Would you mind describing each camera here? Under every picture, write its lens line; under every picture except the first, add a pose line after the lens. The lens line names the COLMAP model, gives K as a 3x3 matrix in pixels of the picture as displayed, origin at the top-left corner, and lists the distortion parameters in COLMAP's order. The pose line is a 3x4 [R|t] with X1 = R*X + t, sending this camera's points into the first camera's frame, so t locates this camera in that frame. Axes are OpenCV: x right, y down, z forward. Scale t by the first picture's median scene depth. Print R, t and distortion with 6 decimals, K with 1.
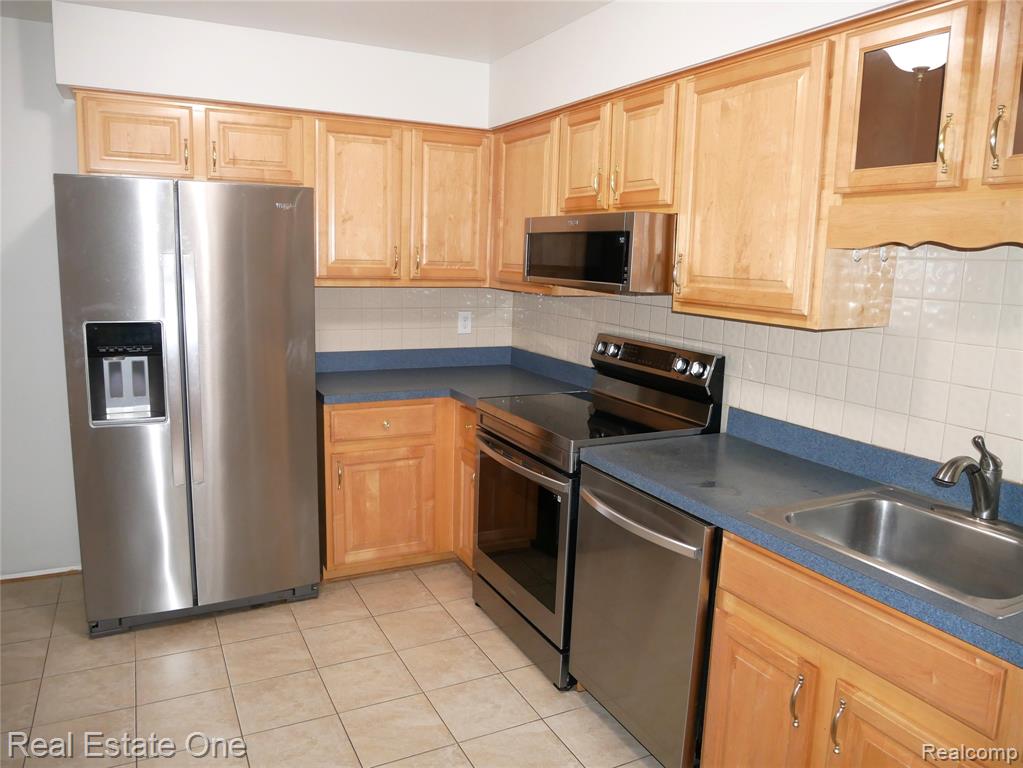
lens RADIAL K [[735.7, 0, 508.4], [0, 735.7, 380.2], [0, 0, 1]] dist [-0.070106, 0.026100]
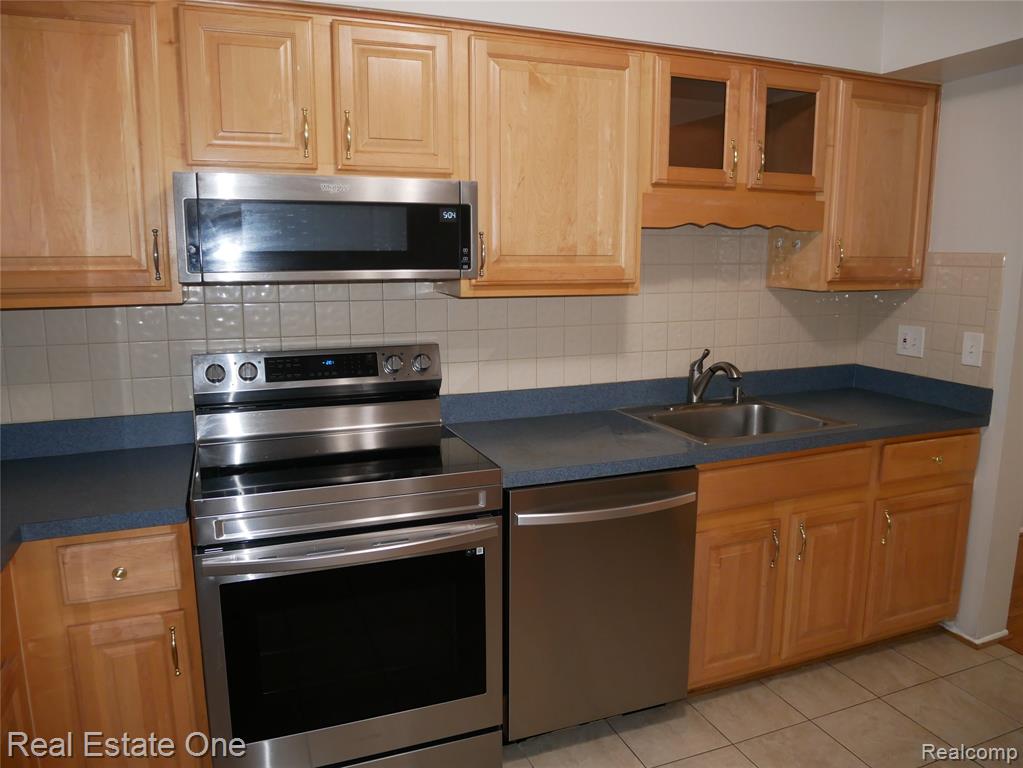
lens RADIAL K [[735.7, 0, 508.4], [0, 735.7, 380.2], [0, 0, 1]] dist [-0.070106, 0.026100]
pose [[0.101841, -0.196530, 0.975194, -0.725352], [0.166888, 0.969774, 0.178010, -0.163033], [-0.980702, 0.144619, 0.131562, 0.945749]]
